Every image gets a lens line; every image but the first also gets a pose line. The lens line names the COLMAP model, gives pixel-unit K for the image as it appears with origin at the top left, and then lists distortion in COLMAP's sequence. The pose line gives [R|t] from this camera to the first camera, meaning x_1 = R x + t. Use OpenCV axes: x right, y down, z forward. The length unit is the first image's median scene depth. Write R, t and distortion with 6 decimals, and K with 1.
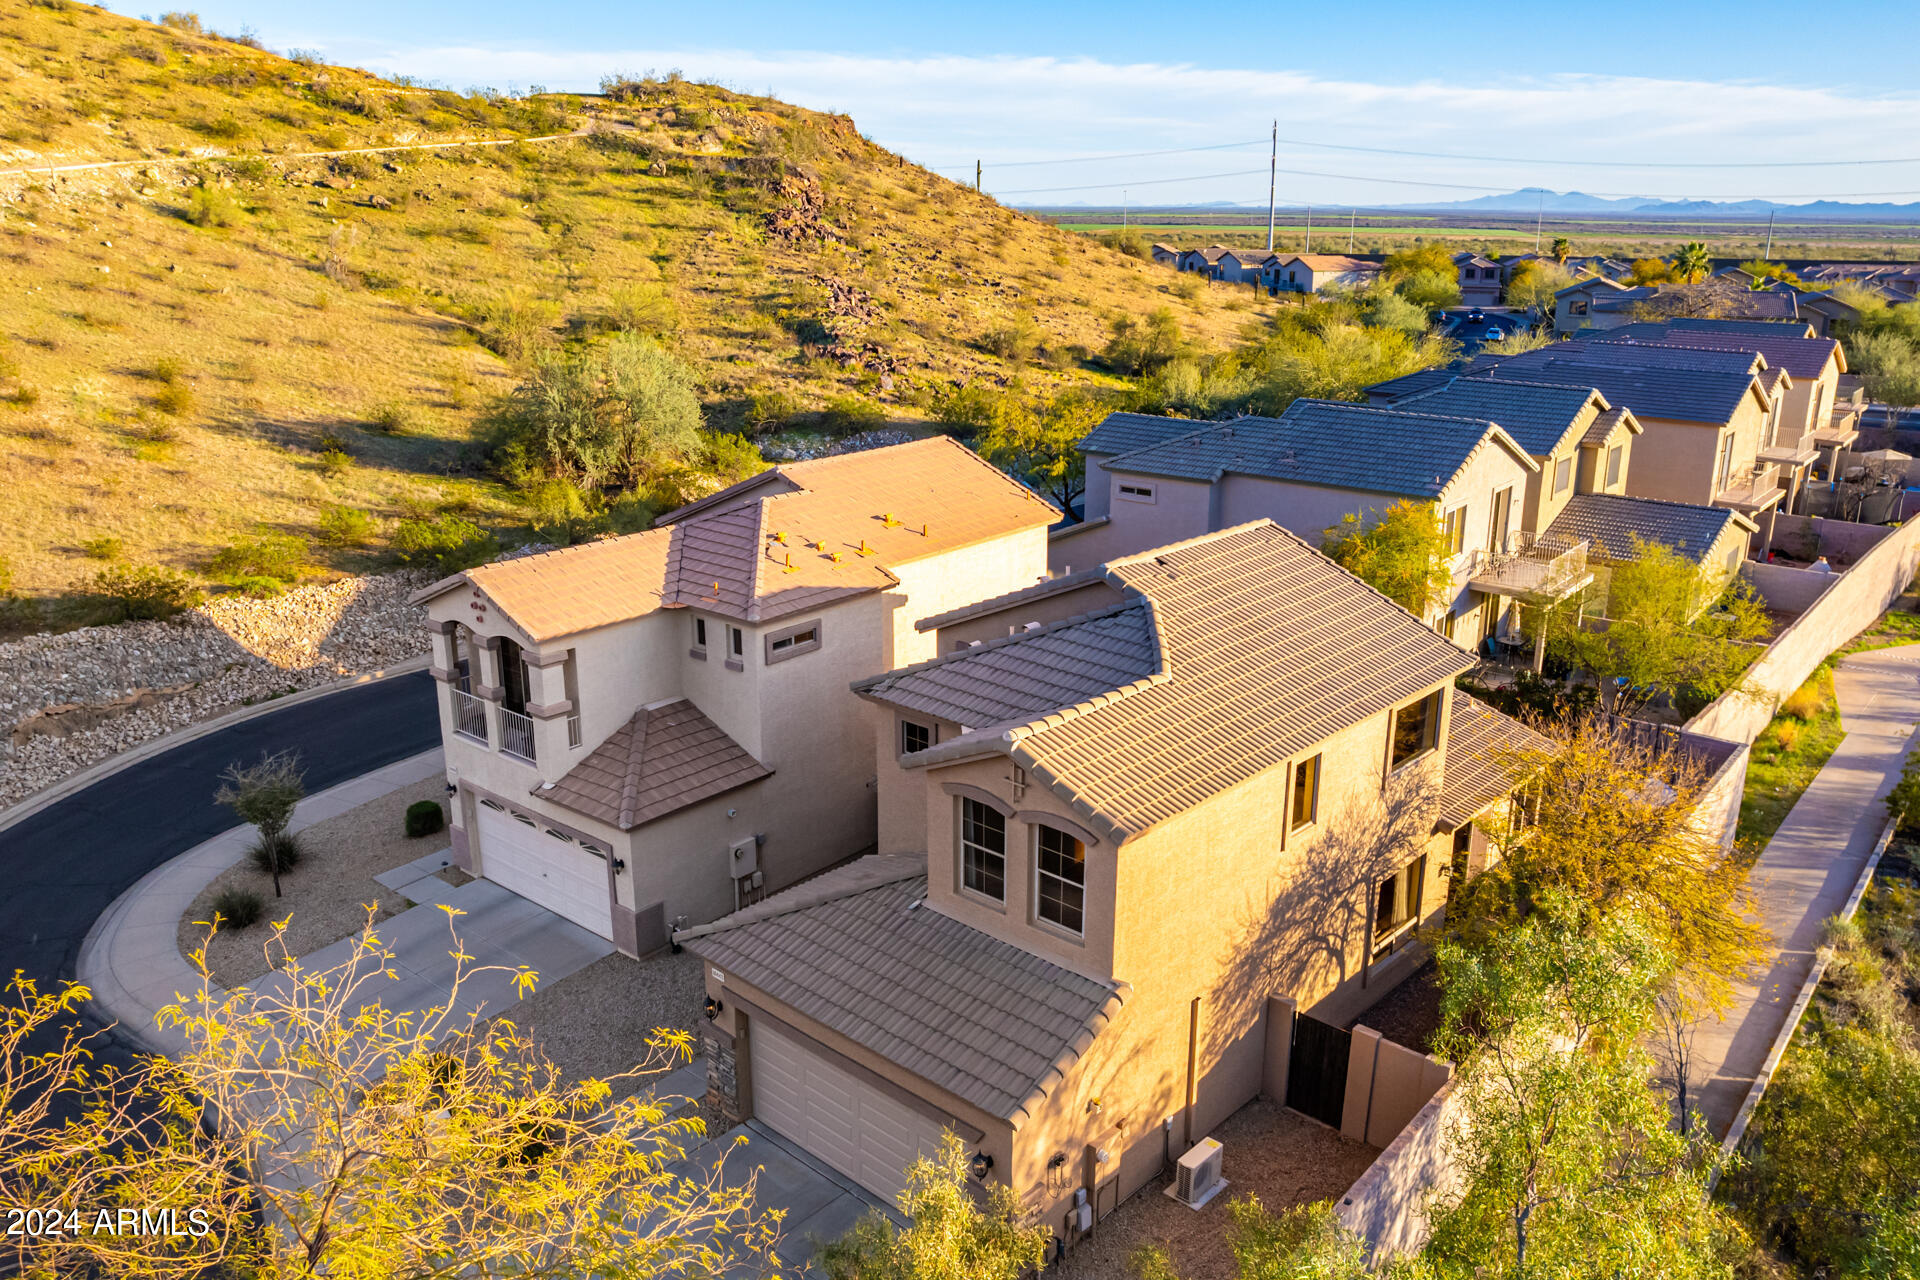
lens RADIAL K [[1447.2, 0, 955.8], [0, 1447.2, 648.2], [0, 0, 1]] dist [-0.056036, 0.017106]
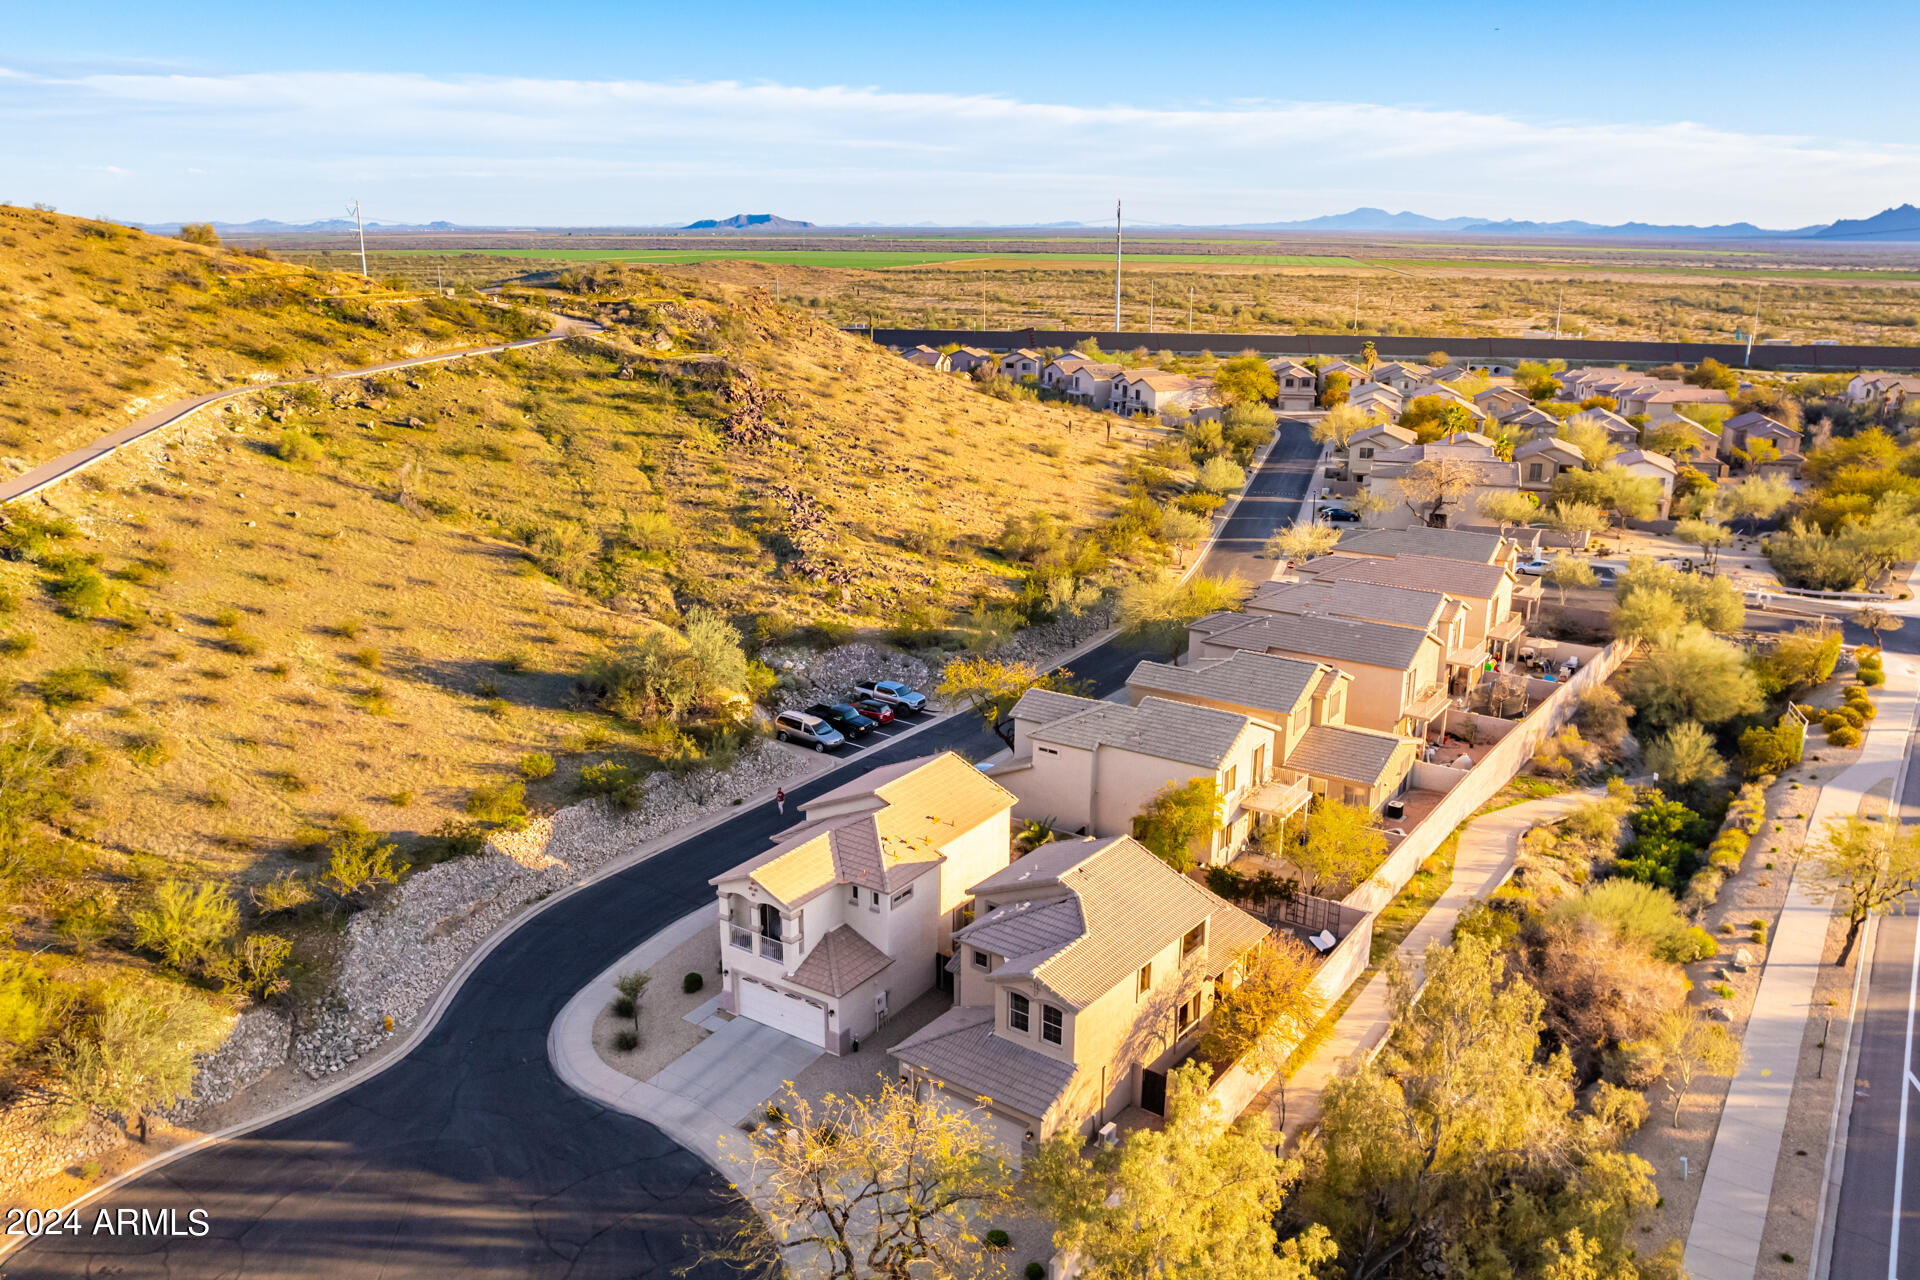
lens RADIAL K [[1447.2, 0, 955.3], [0, 1447.2, 640.9], [0, 0, 1]] dist [-0.056036, 0.017106]
pose [[0.995031, -0.024459, 0.096519, -0.124846], [0.026223, 0.999511, -0.017049, -0.183106], [-0.096055, 0.019496, 0.995185, -0.588496]]
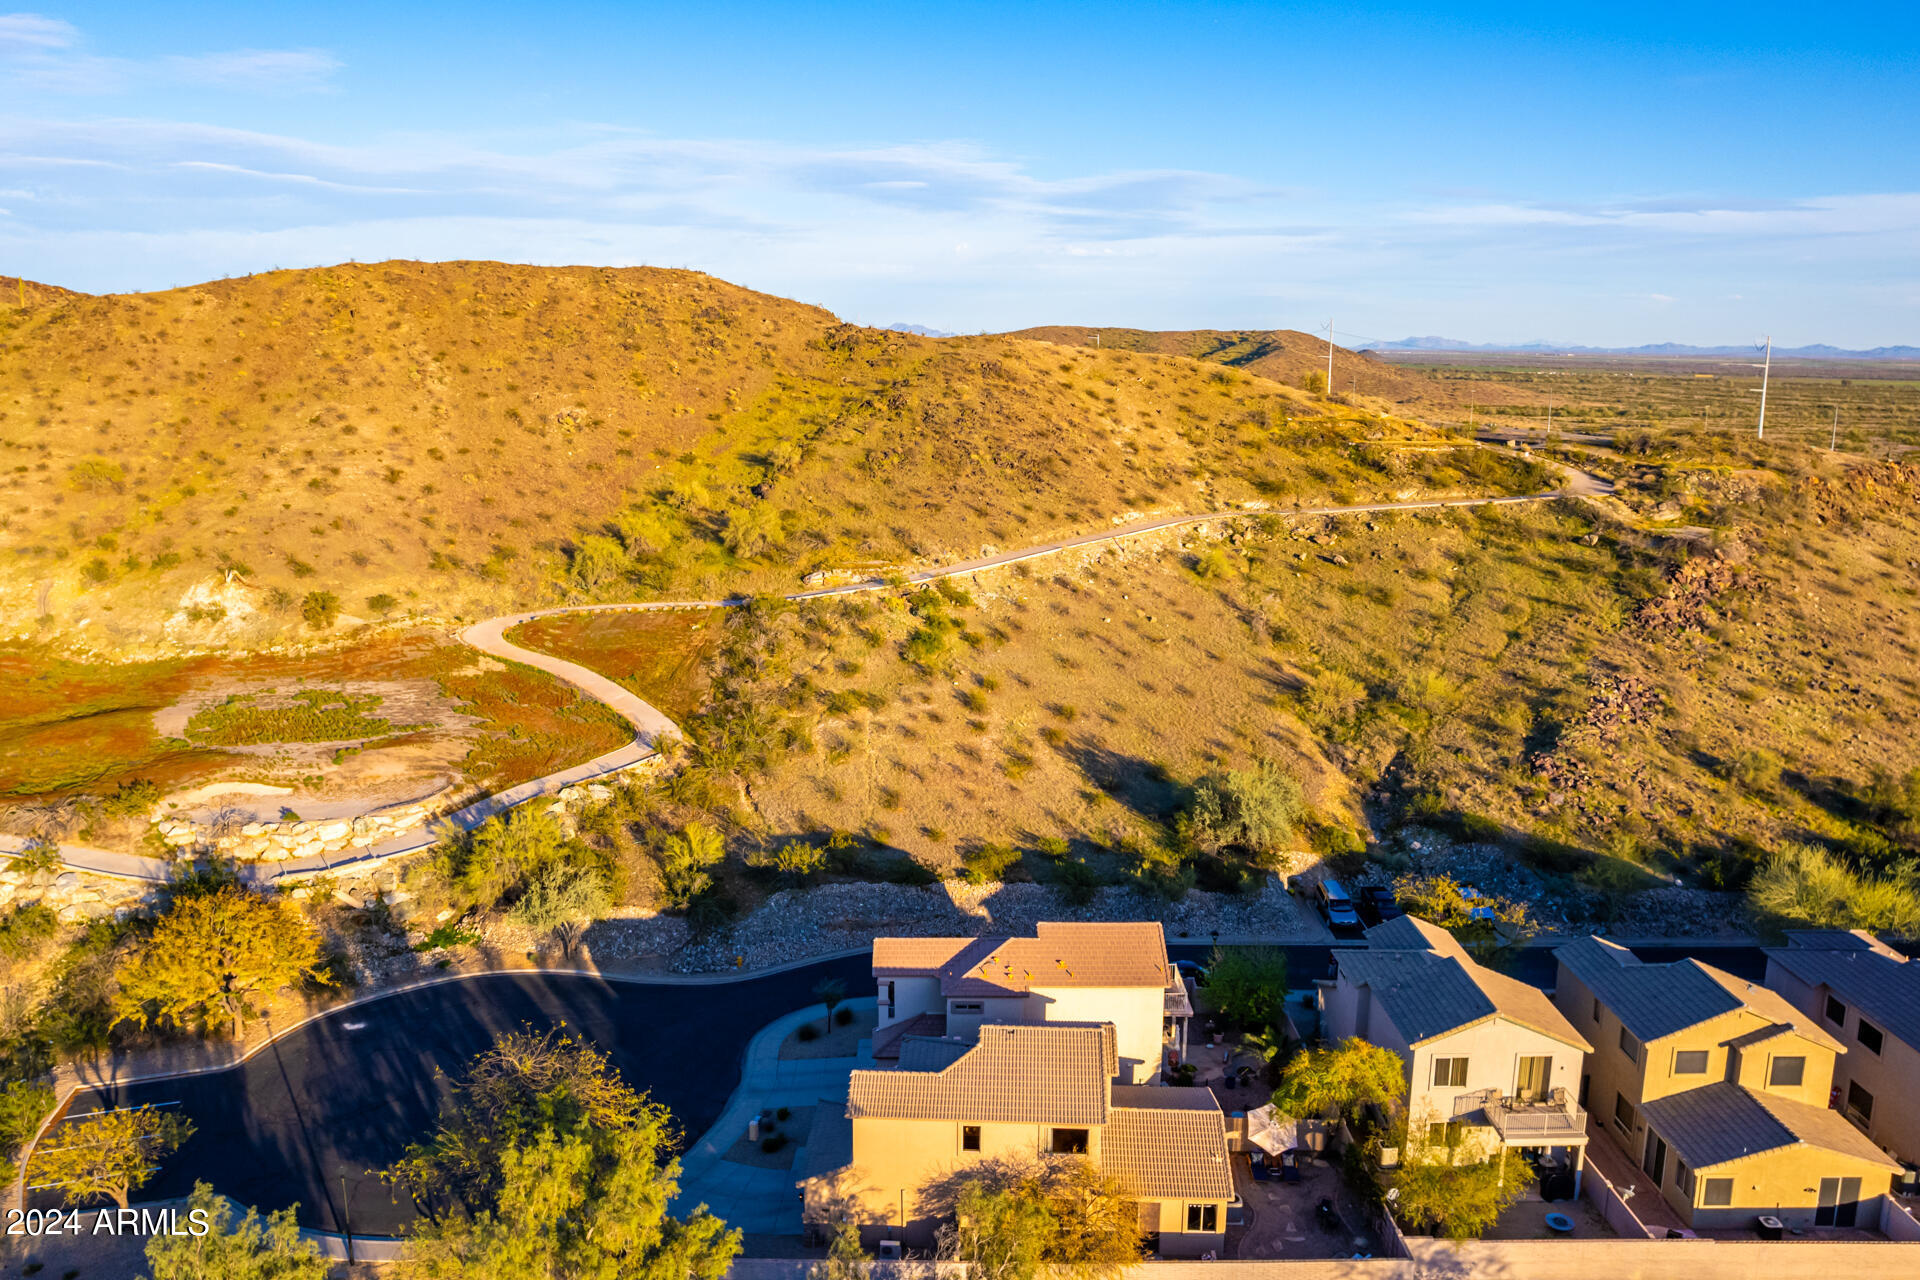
lens RADIAL K [[1447.2, 0, 957.5], [0, 1447.2, 645.6], [0, 0, 1]] dist [-0.056036, 0.017106]
pose [[0.645235, 0.159631, -0.747121, 0.847926], [-0.230438, 0.973046, 0.008890, -0.327998], [0.728403, 0.166429, 0.664628, -0.372860]]
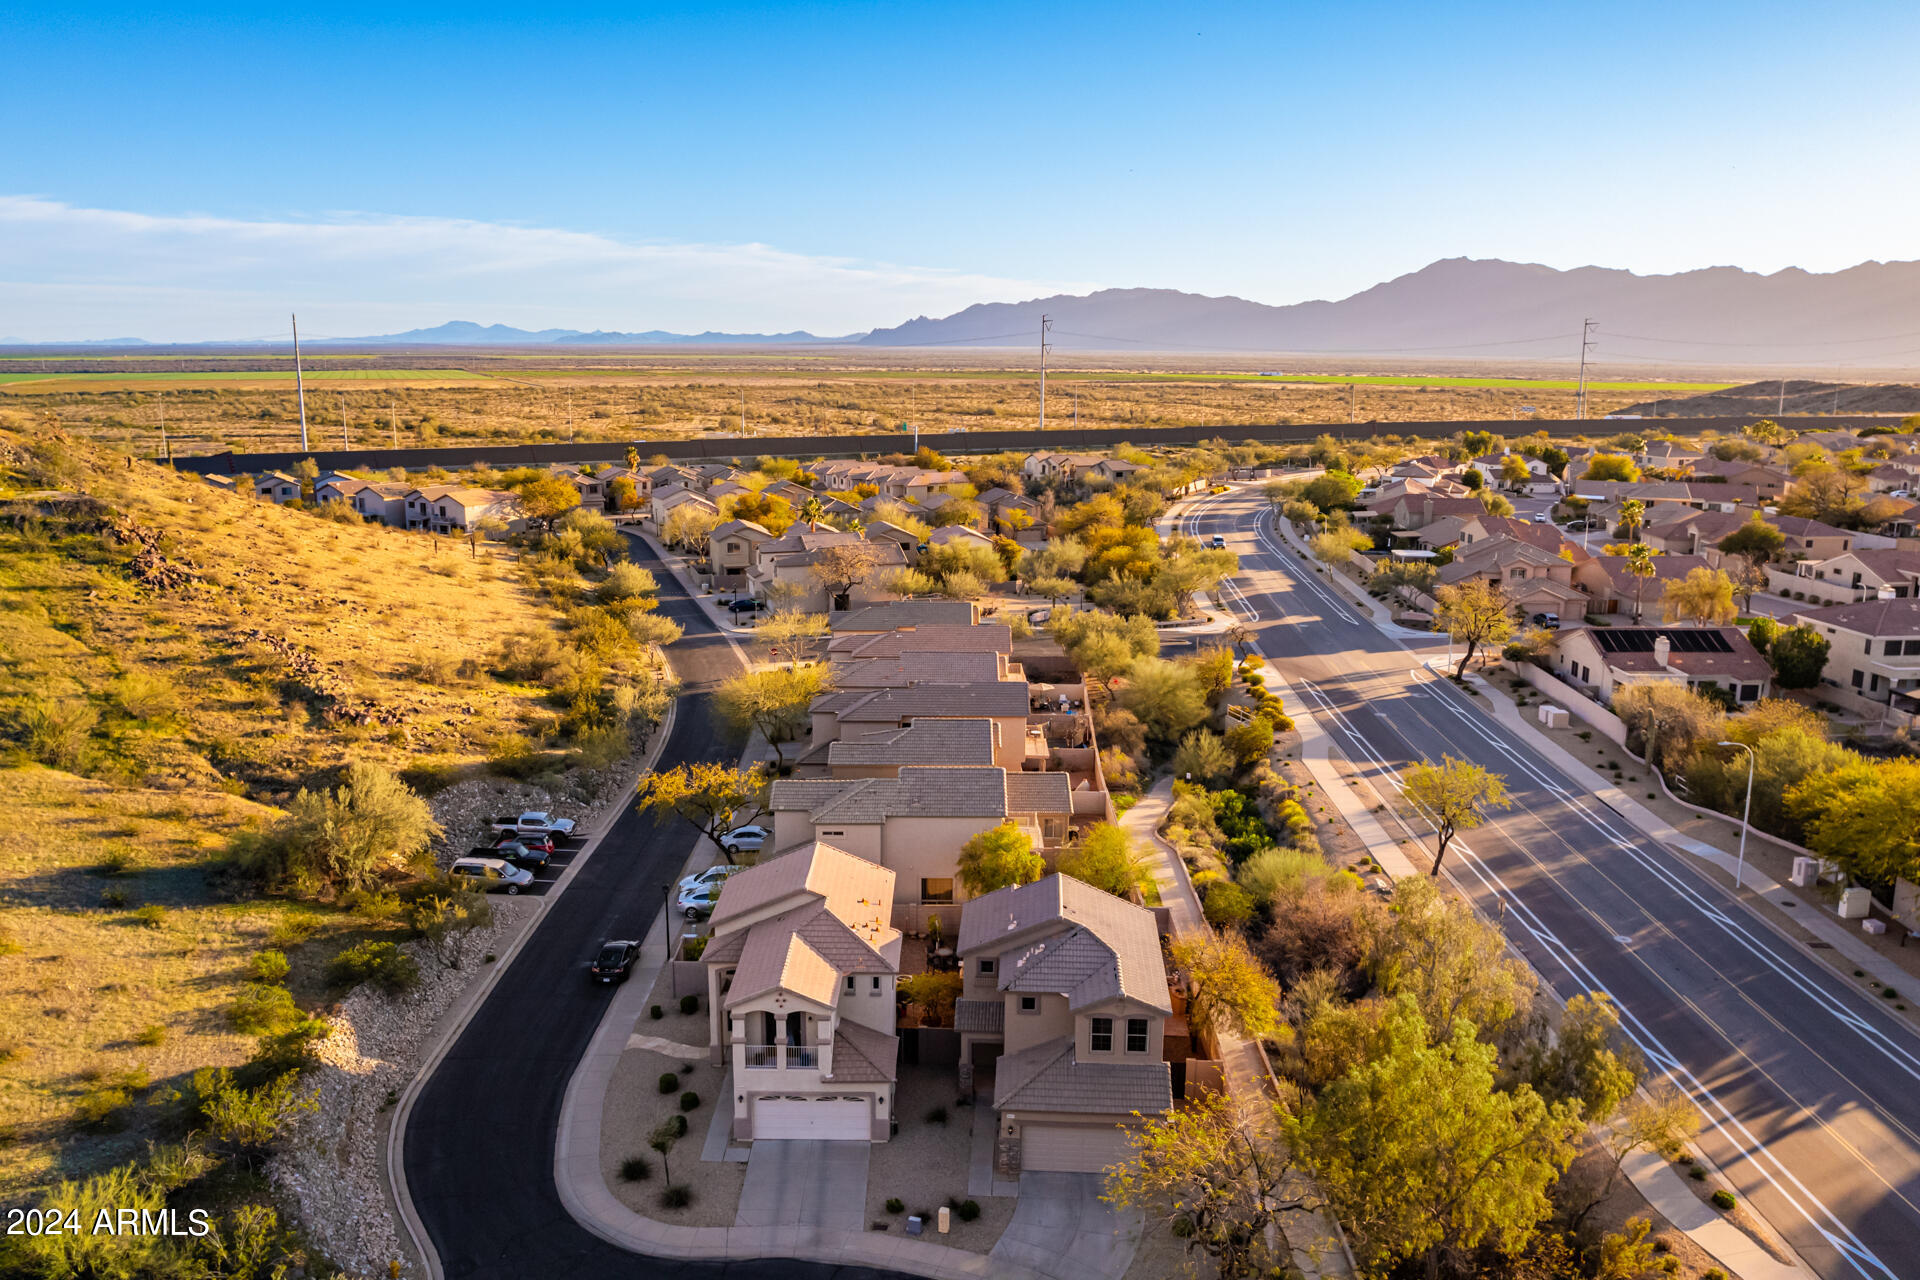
lens RADIAL K [[1447.2, 0, 948.1], [0, 1447.2, 635.7], [0, 0, 1]] dist [-0.056036, 0.017106]
pose [[0.772288, -0.123124, 0.623227, -0.724178], [0.182751, 0.982627, -0.032333, -0.227902], [-0.608419, 0.138866, 0.781372, -0.432185]]
